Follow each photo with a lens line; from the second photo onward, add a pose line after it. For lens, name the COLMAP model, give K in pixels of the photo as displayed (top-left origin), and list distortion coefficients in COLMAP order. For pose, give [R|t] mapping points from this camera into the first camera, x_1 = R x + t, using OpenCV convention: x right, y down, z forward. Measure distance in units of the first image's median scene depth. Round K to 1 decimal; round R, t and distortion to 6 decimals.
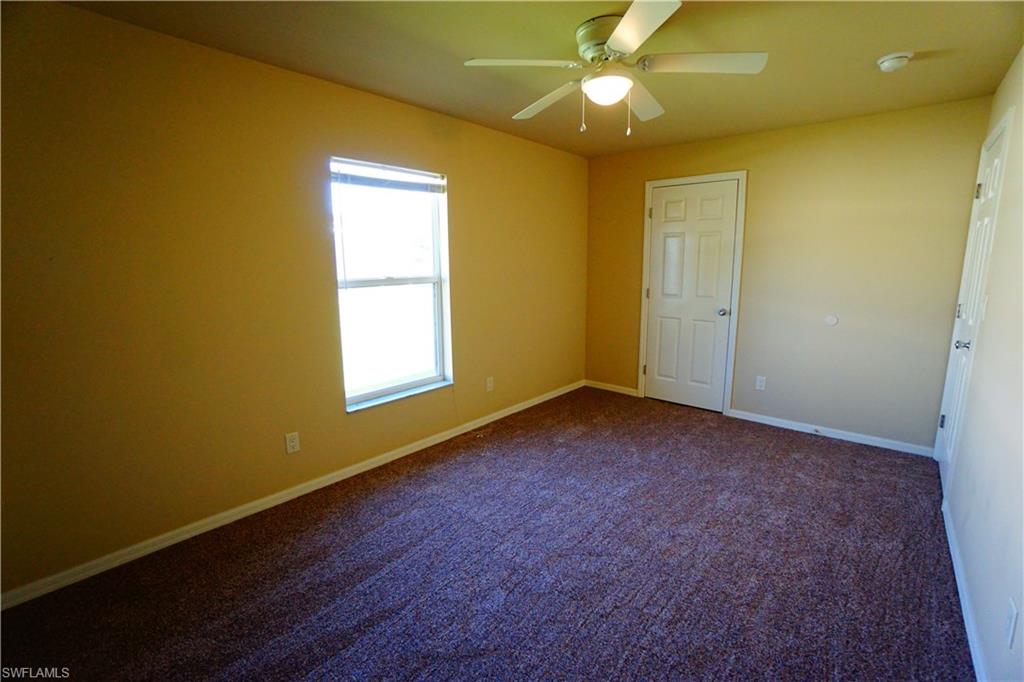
lens RADIAL K [[450.2, 0, 511.4], [0, 450.2, 333.9], [0, 0, 1]] dist [-0.064221, 0.022817]
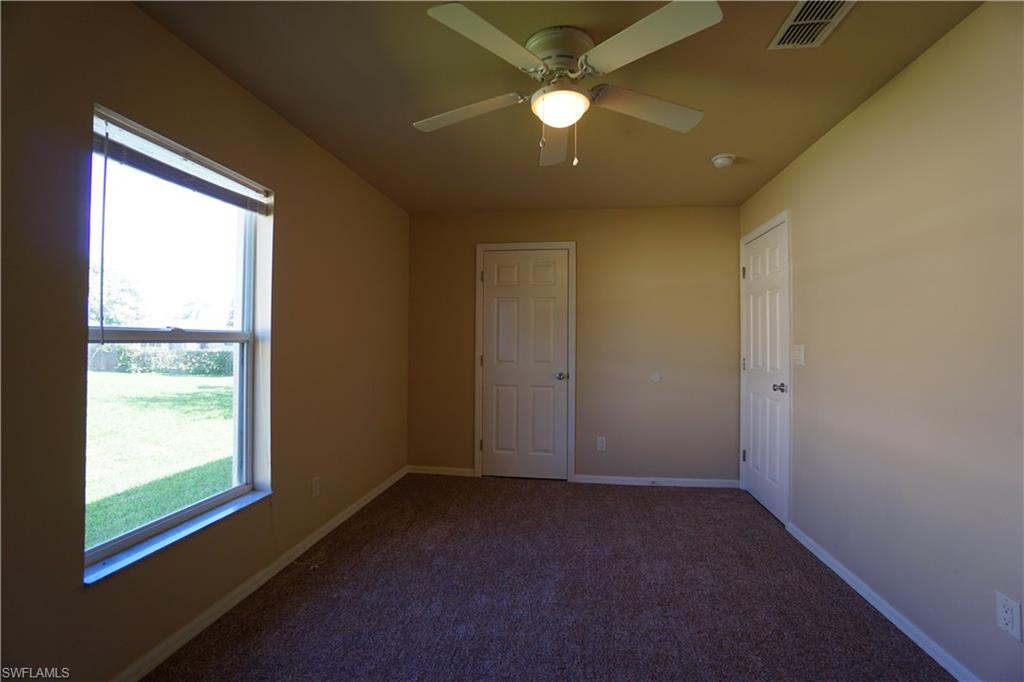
lens RADIAL K [[450.2, 0, 511.4], [0, 450.2, 333.9], [0, 0, 1]] dist [-0.064221, 0.022817]
pose [[0.835233, 0.021280, 0.549484, -0.193416], [0.078725, 0.984330, -0.157785, 0.008840], [-0.544231, 0.175045, 0.820470, 0.233490]]
